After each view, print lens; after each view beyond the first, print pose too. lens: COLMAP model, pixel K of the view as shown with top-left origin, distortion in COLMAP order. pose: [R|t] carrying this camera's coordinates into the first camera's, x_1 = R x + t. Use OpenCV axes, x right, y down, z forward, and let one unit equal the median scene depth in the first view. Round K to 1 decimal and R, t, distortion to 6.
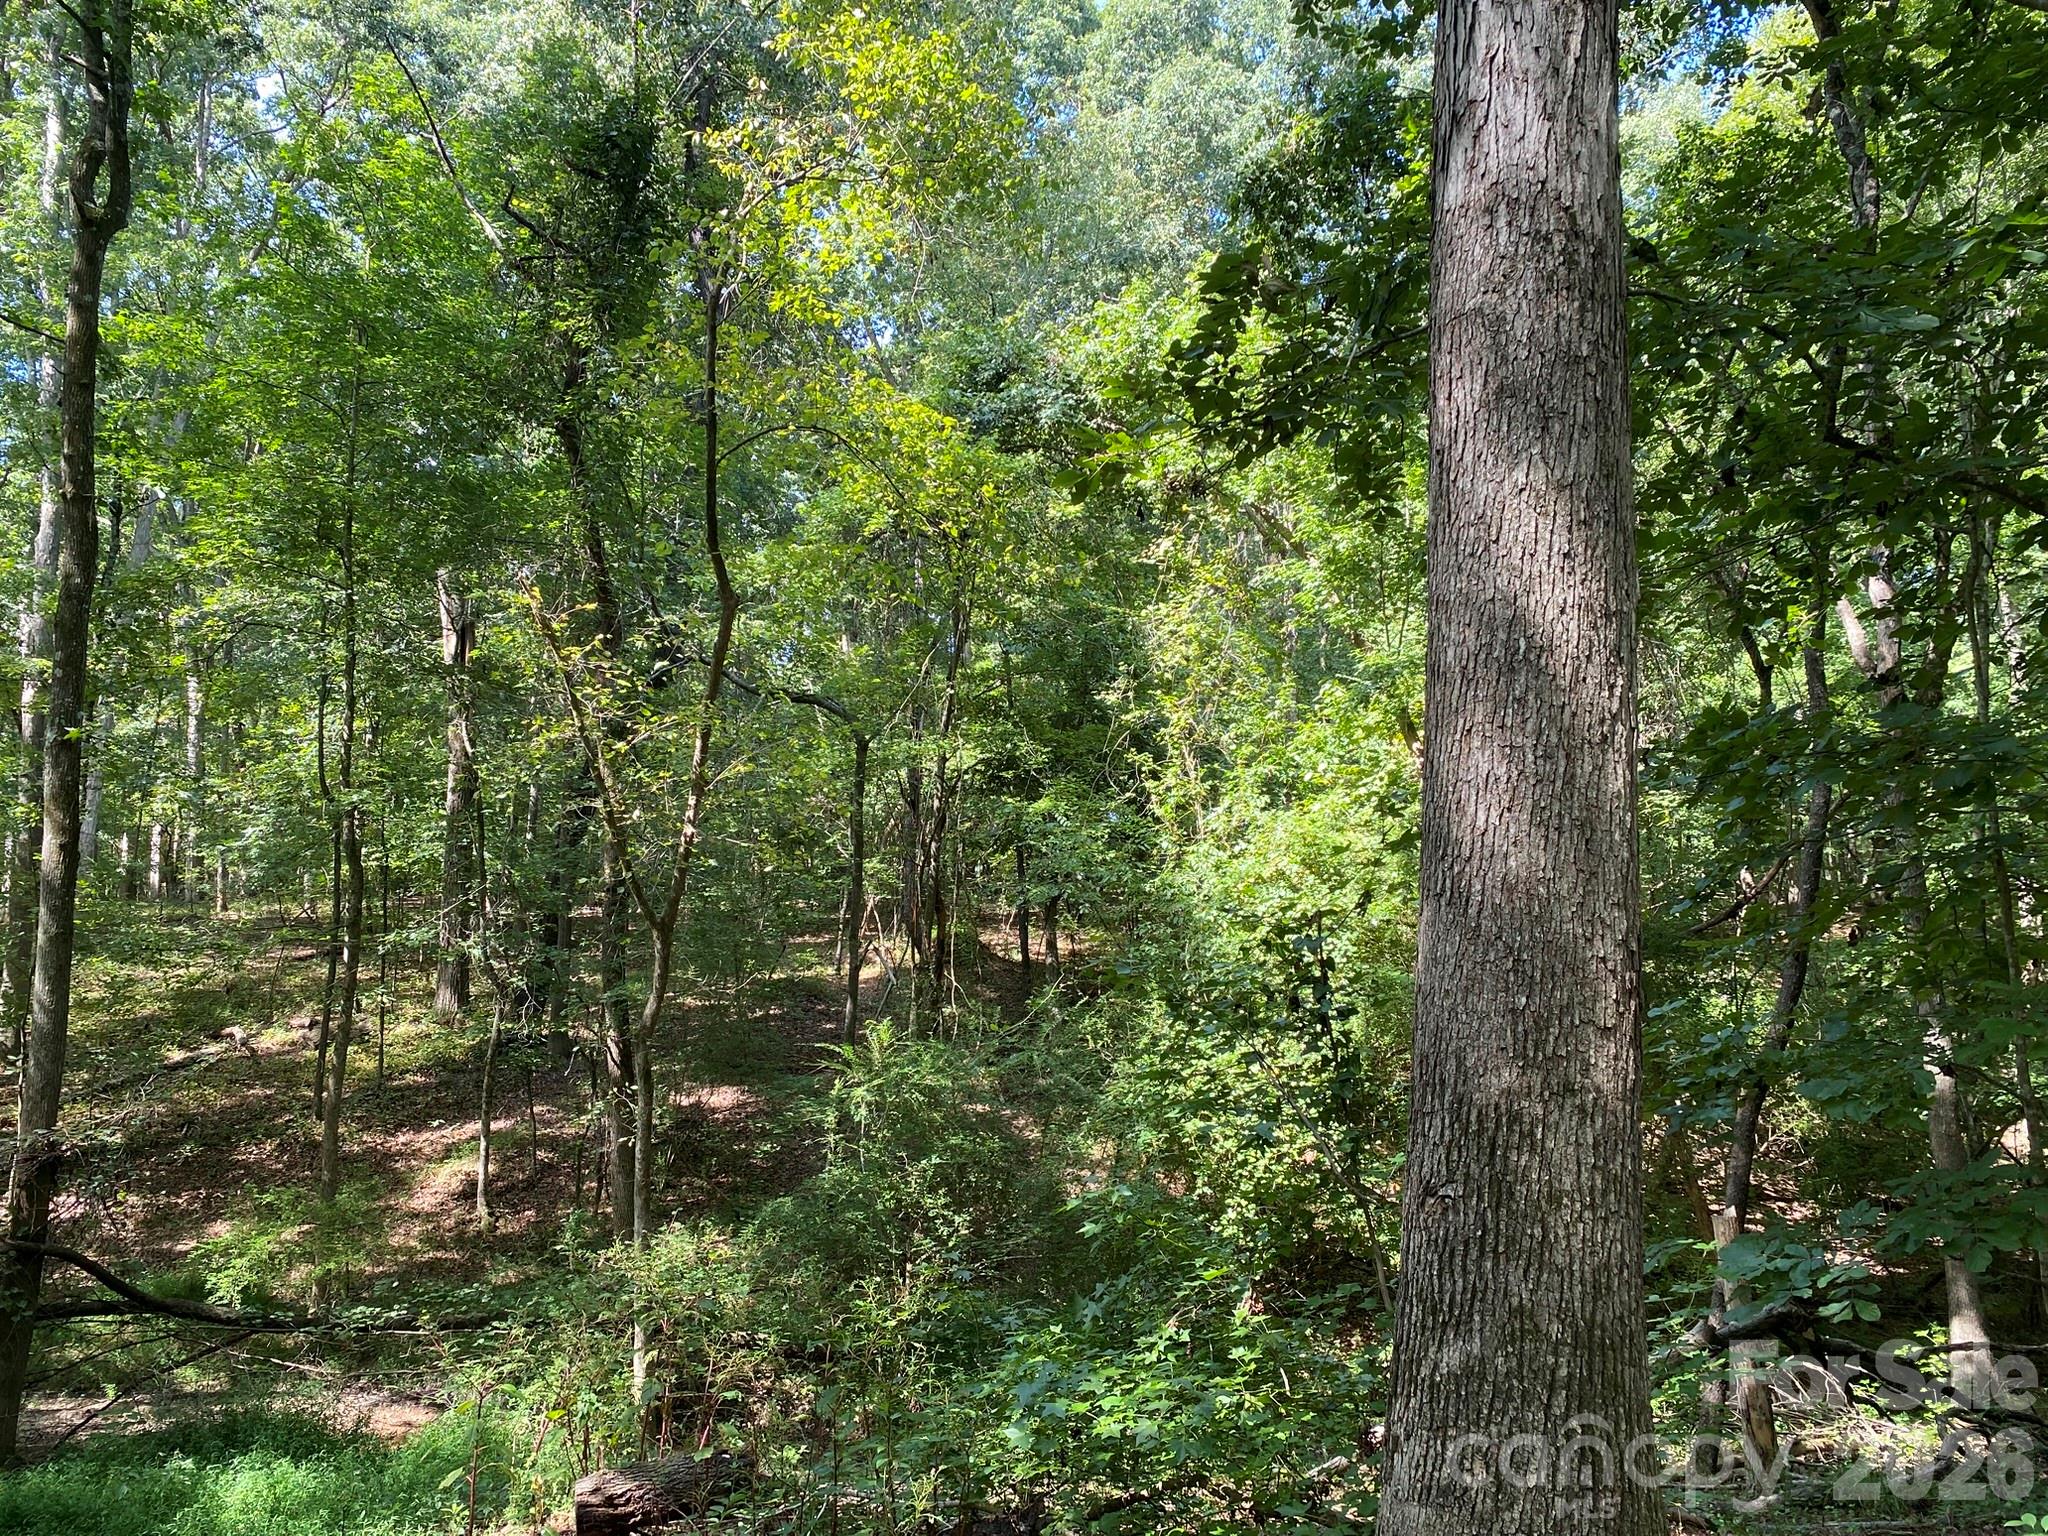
lens RADIAL K [[1553.9, 0, 1011.6], [0, 1553.9, 757.7], [0, 0, 1]] dist [0.016515, -0.010662]
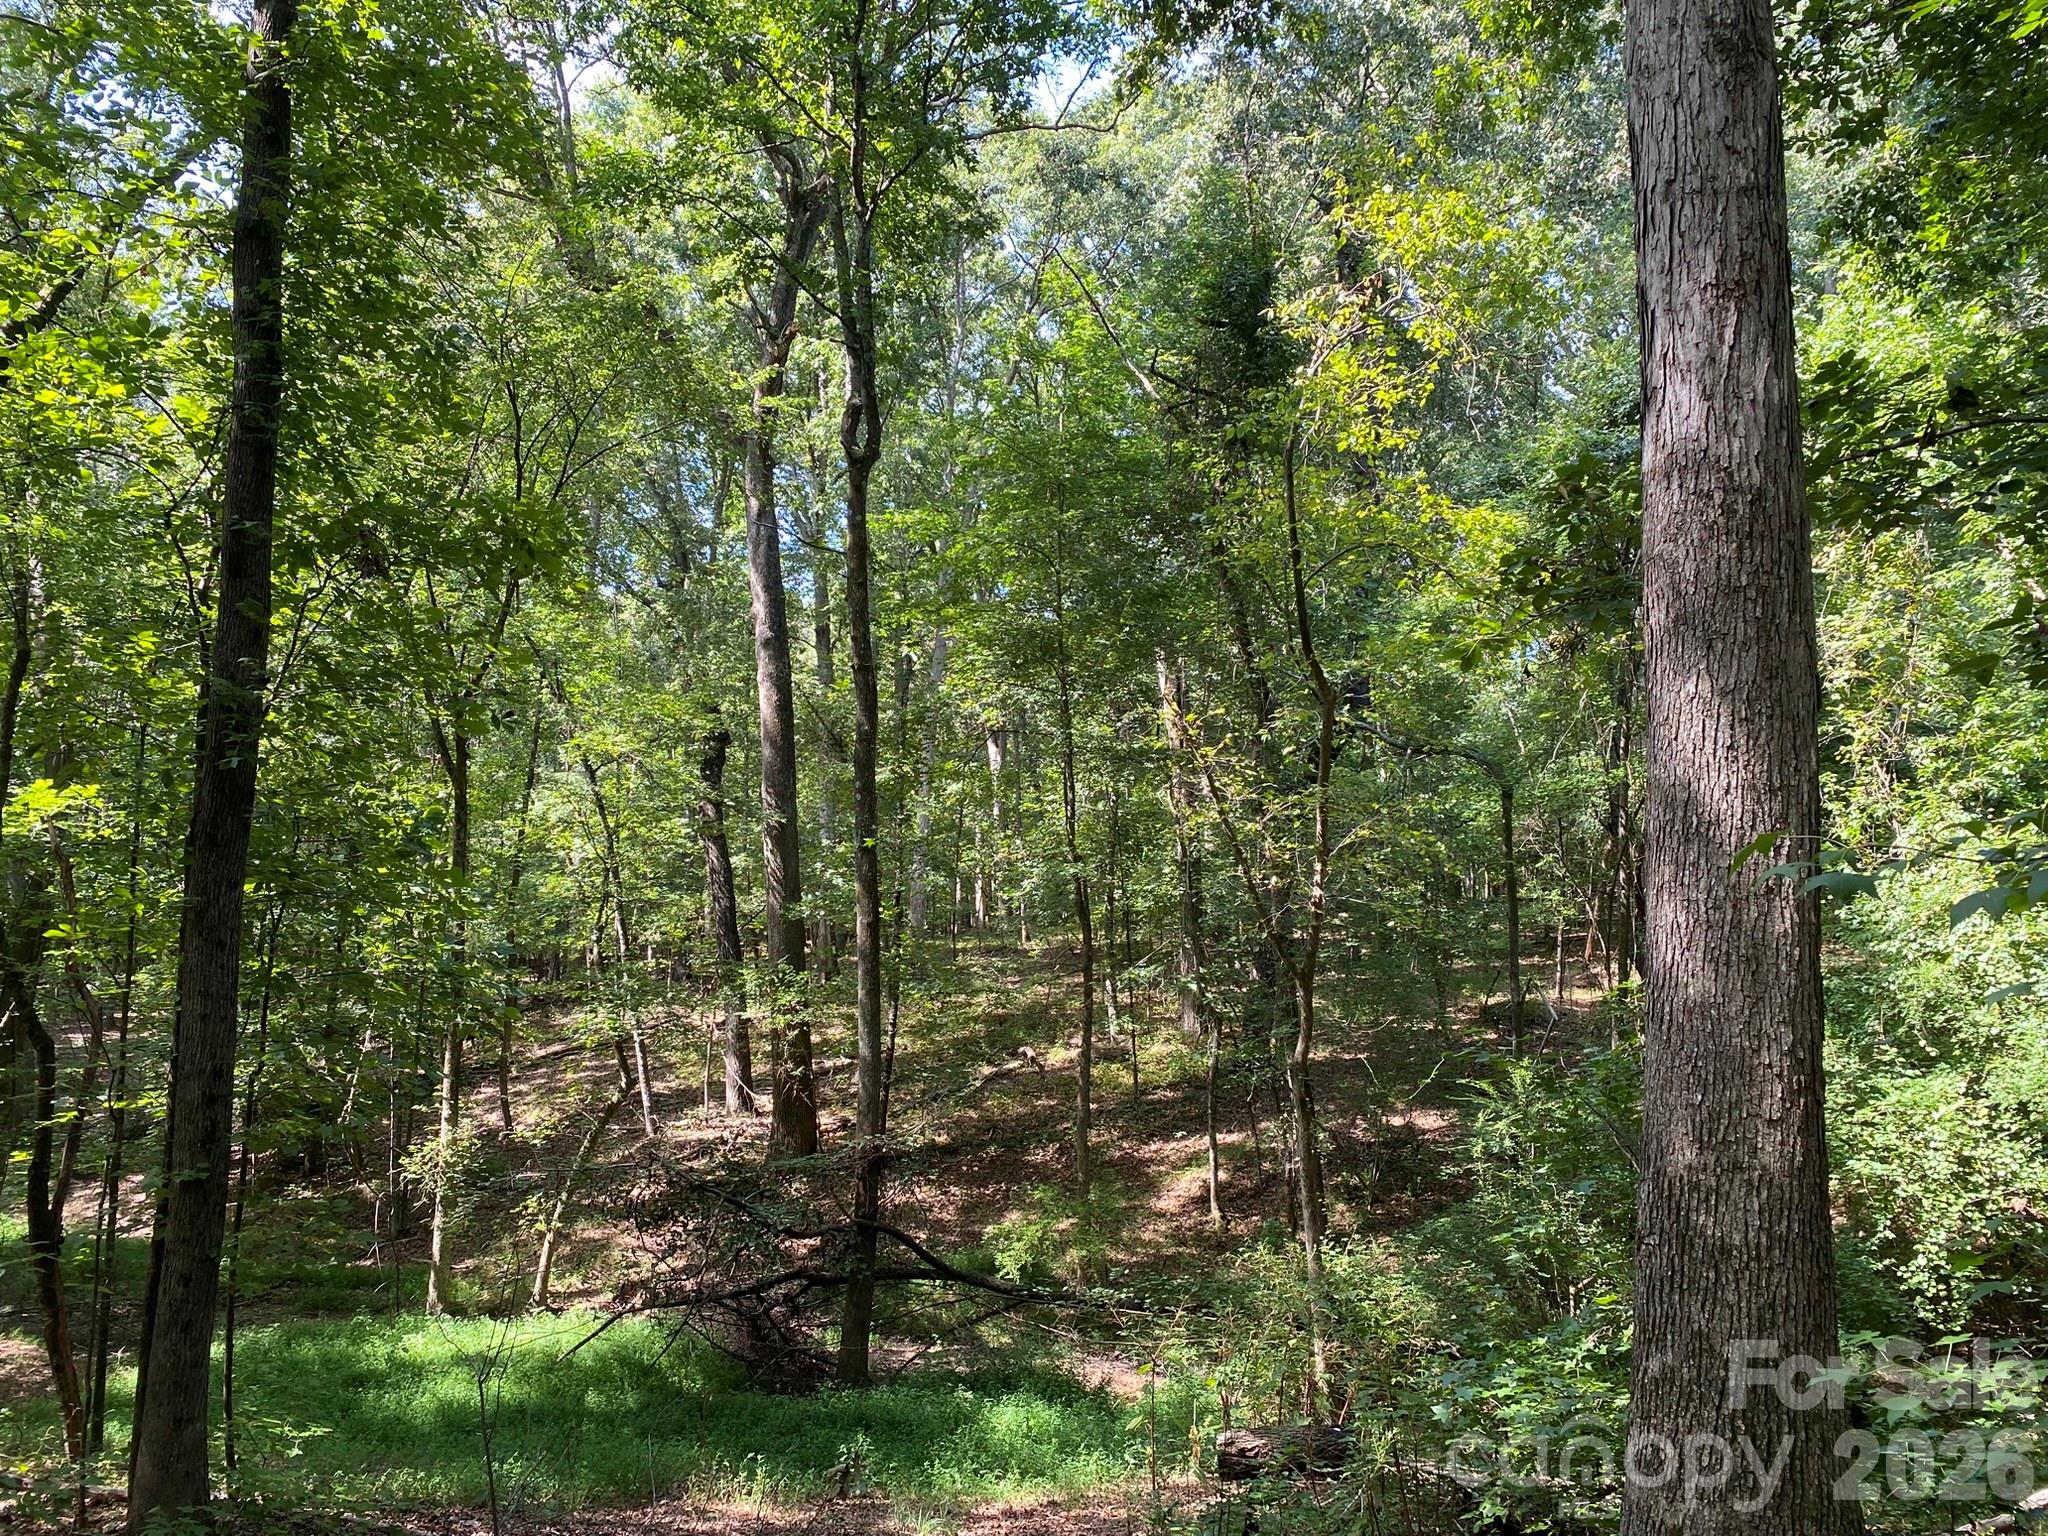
lens RADIAL K [[1516.3, 0, 1031.0], [0, 1516.3, 723.5], [0, 0, 1]] dist [0.076438, -0.111435]
pose [[0.890022, -0.091427, -0.446657, 0.119341], [0.077095, 0.995759, -0.050202, -0.037949], [0.449353, 0.010246, 0.893296, -0.115345]]
